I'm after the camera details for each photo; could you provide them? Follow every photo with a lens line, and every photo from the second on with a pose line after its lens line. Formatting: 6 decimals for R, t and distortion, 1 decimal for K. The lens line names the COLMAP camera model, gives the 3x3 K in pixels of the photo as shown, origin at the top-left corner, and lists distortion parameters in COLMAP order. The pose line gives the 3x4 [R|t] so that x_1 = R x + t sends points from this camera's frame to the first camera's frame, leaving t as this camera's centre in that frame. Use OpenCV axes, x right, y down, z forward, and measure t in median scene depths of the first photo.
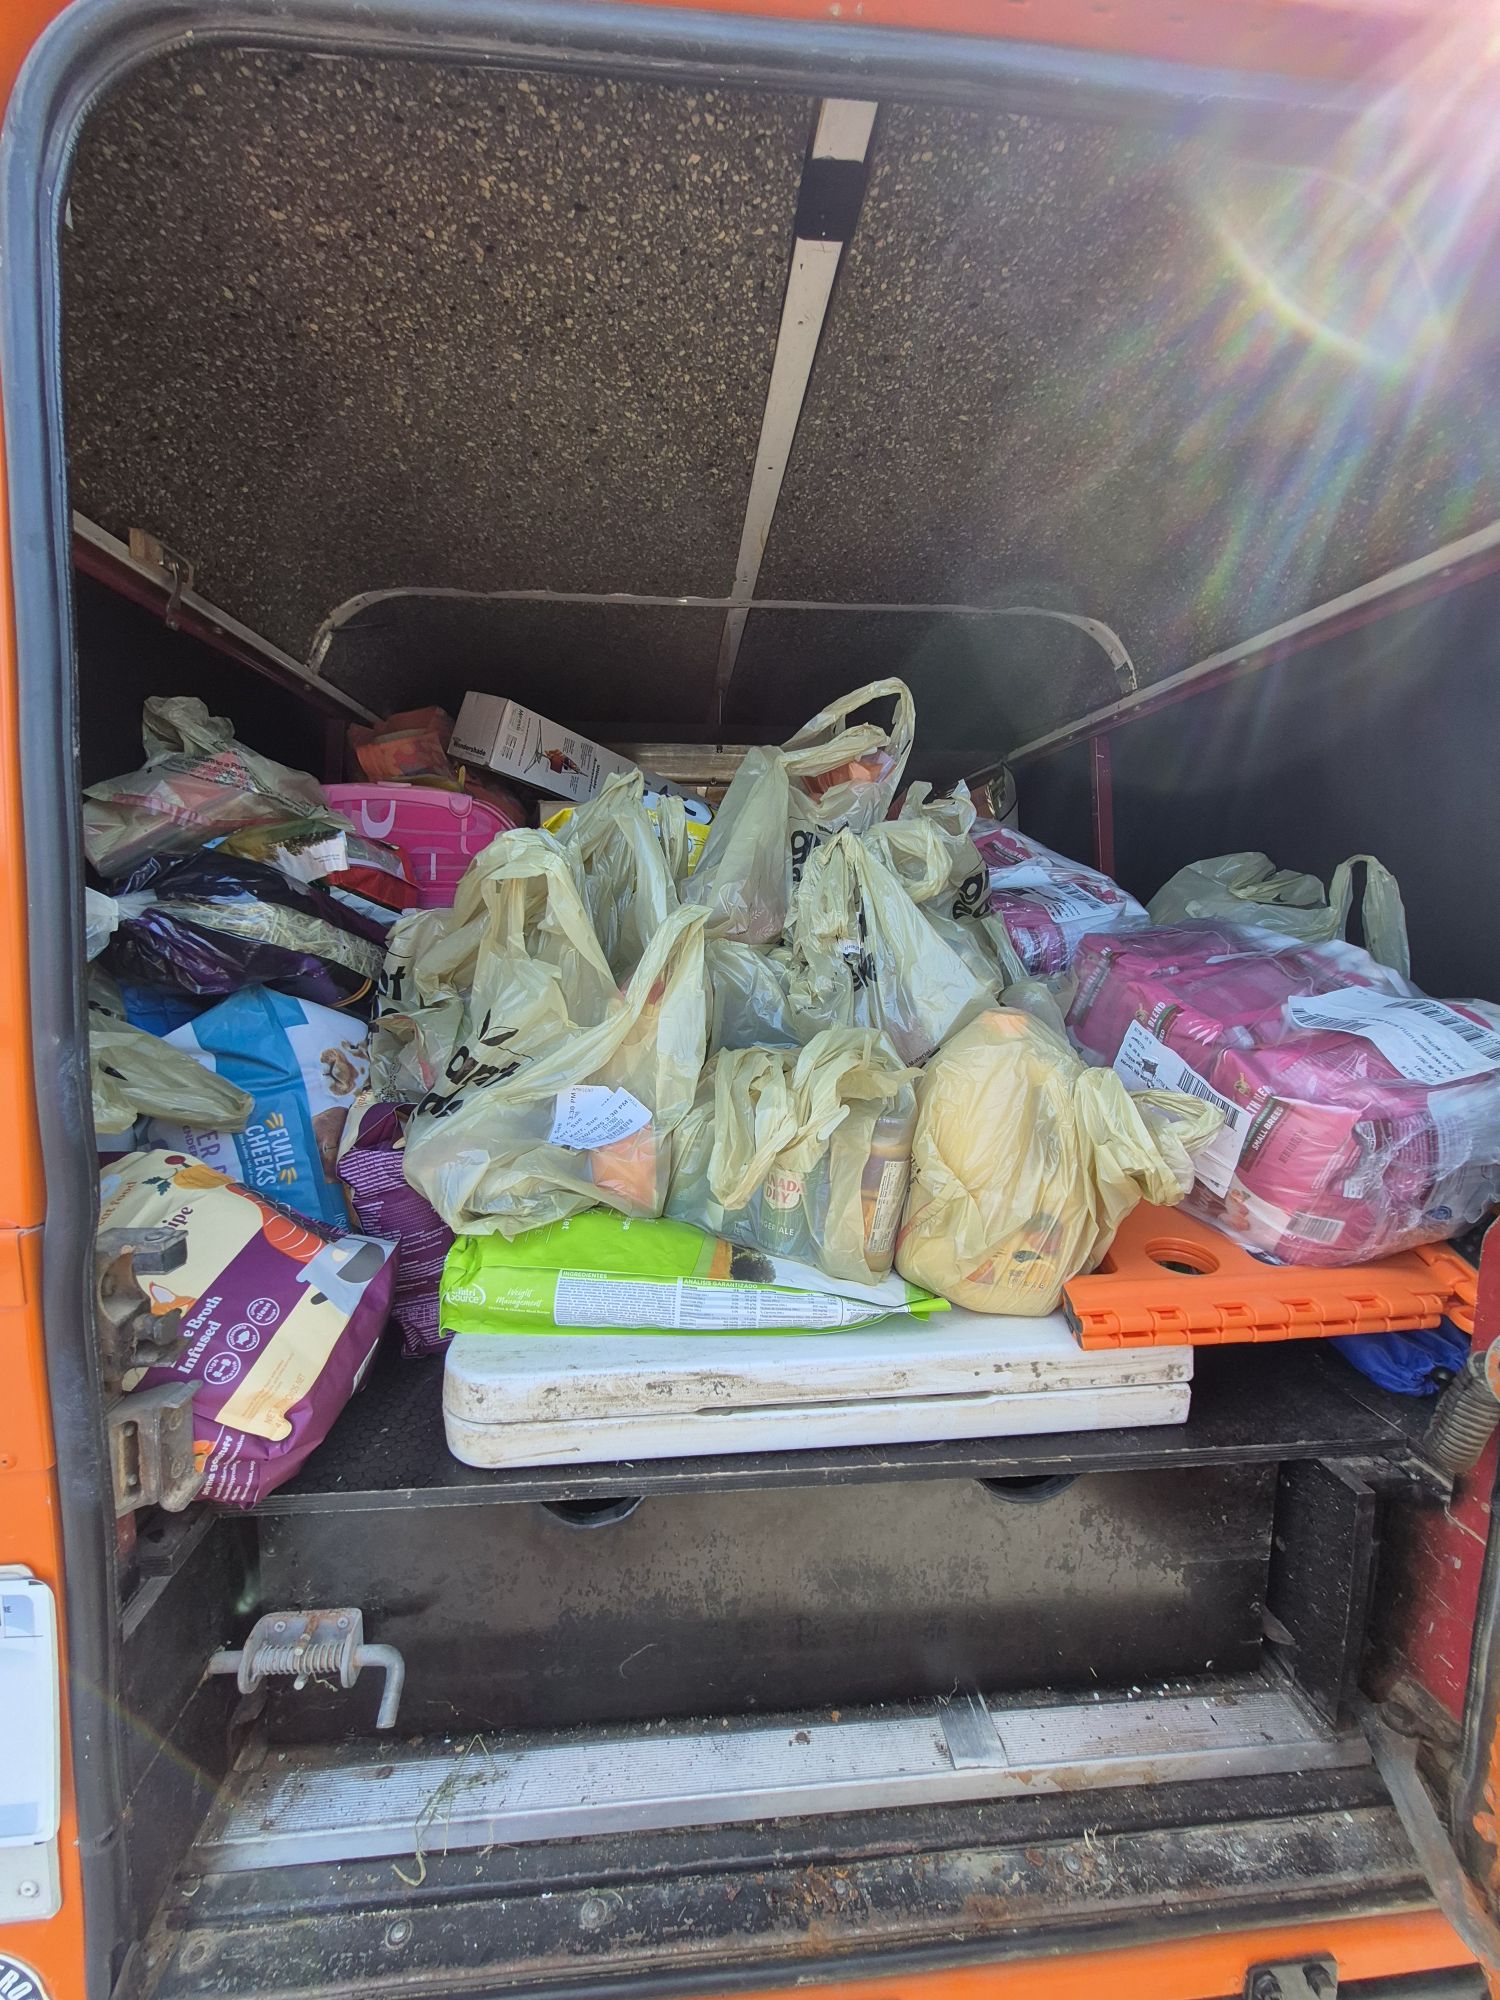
lens RADIAL K [[801.8, 0, 746.4], [0, 801.8, 1006.3], [0, 0, 1]] dist [-0.000454, -0.000020]
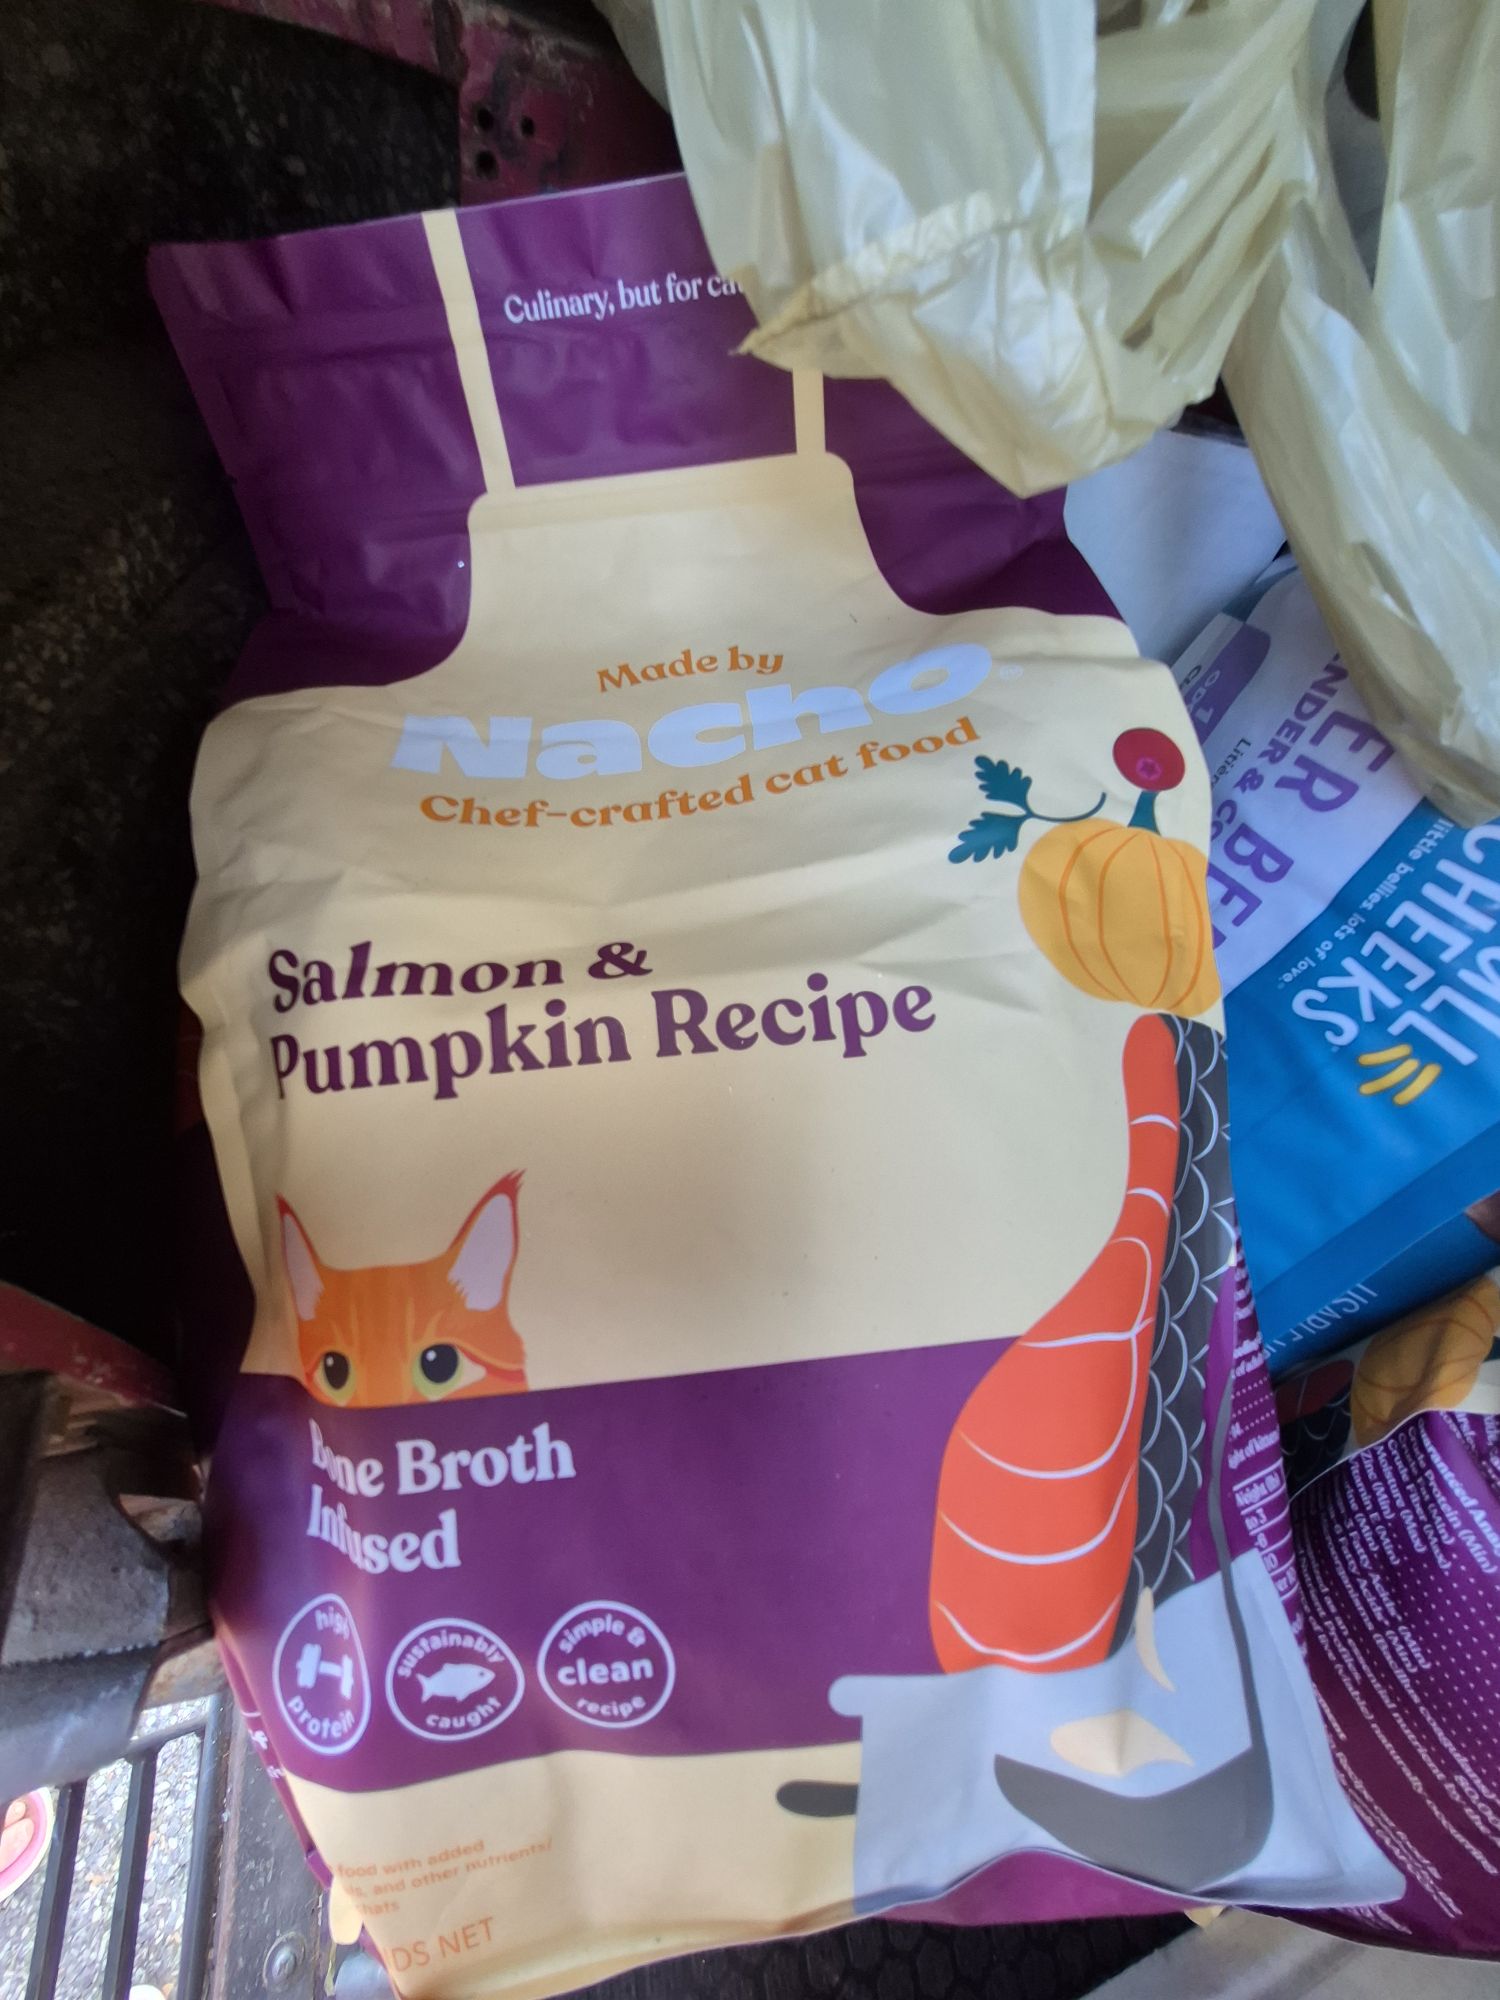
lens RADIAL K [[801.8, 0, 743.8], [0, 801.8, 995.0], [0, 0, 1]] dist [-0.000454, -0.000020]
pose [[0.136370, 0.833342, -0.535672, -0.626803], [-0.370318, 0.544405, 0.752654, 0.112330], [0.918841, 0.095729, 0.382842, 0.928018]]
